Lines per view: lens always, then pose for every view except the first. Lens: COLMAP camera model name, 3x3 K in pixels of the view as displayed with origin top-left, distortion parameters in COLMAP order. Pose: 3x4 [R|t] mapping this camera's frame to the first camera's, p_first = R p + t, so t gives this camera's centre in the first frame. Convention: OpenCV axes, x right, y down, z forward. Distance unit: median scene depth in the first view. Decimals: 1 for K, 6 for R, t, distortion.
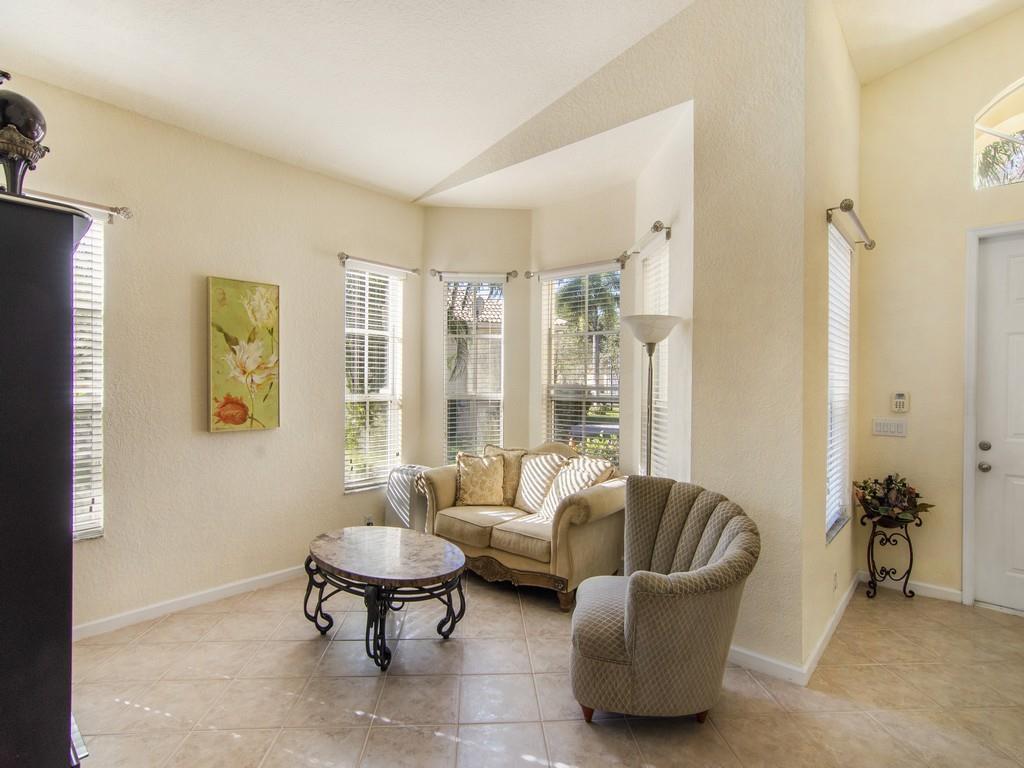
lens RADIAL K [[499.5, 0, 515.9], [0, 499.5, 383.8], [0, 0, 1]] dist [-0.013036, 0.002136]
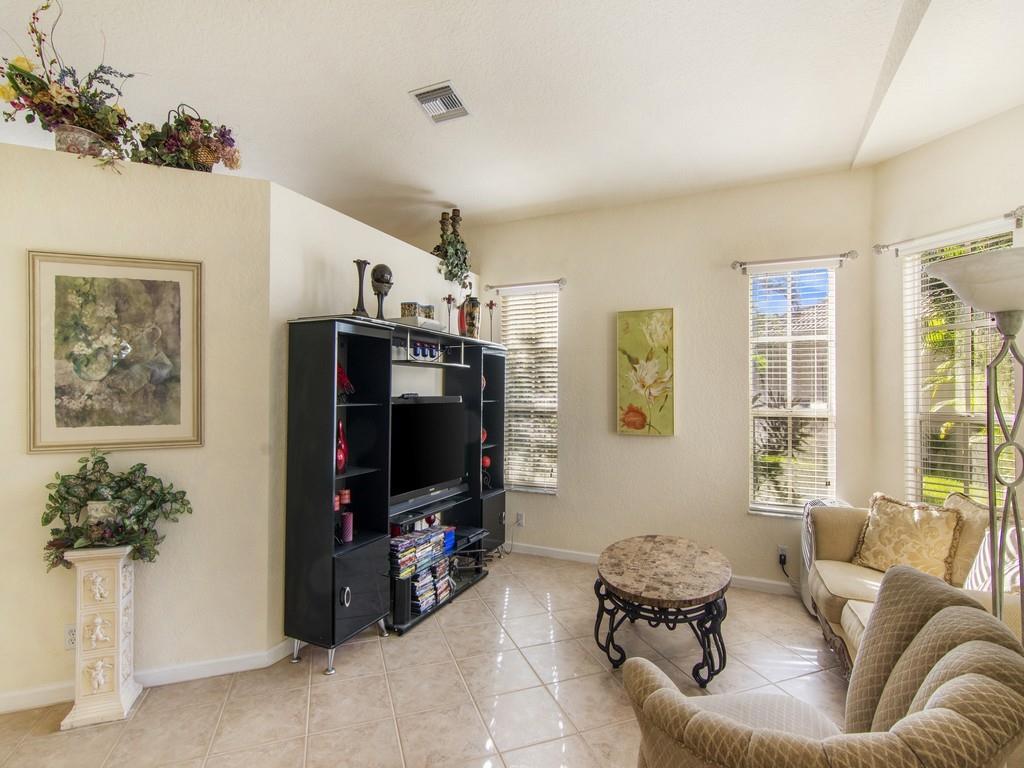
lens RADIAL K [[499.5, 0, 521.2], [0, 499.5, 389.7], [0, 0, 1]] dist [-0.013036, 0.002136]
pose [[0.297546, -0.006563, -0.954685, 0.502259], [-0.009186, 0.999910, -0.009737, -0.000363], [0.954663, 0.011667, 0.297459, 0.354245]]
